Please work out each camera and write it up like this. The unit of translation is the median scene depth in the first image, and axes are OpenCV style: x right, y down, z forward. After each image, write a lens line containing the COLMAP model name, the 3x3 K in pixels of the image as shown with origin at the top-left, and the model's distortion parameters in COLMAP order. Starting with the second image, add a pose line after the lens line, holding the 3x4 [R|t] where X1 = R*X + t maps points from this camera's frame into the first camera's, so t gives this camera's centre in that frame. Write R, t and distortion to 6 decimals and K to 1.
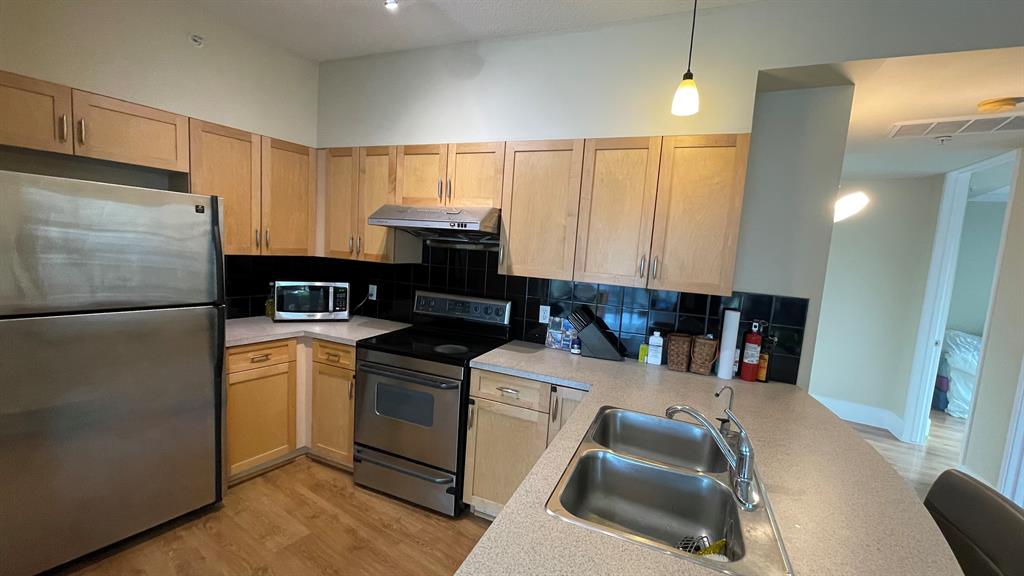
lens RADIAL K [[416.3, 0, 517.9], [0, 416.3, 294.4], [0, 0, 1]] dist [0.001492, -0.000146]
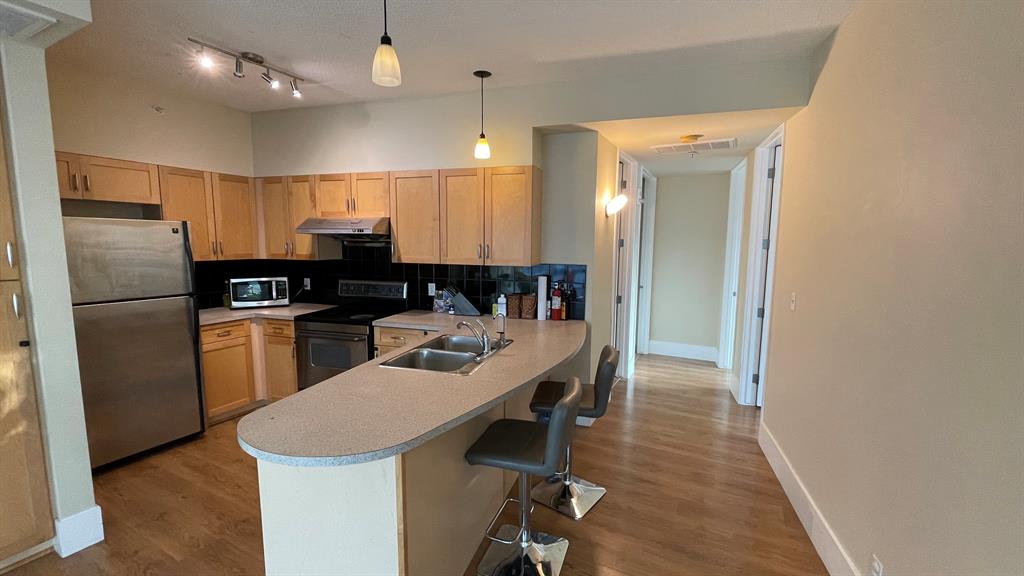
lens RADIAL K [[416.3, 0, 508.3], [0, 416.3, 292.2], [0, 0, 1]] dist [0.001492, -0.000146]
pose [[0.994478, -0.069490, 0.078649, 0.236358], [0.068295, 0.997507, 0.017782, 0.056638], [-0.079688, -0.012313, 0.996744, -0.480886]]
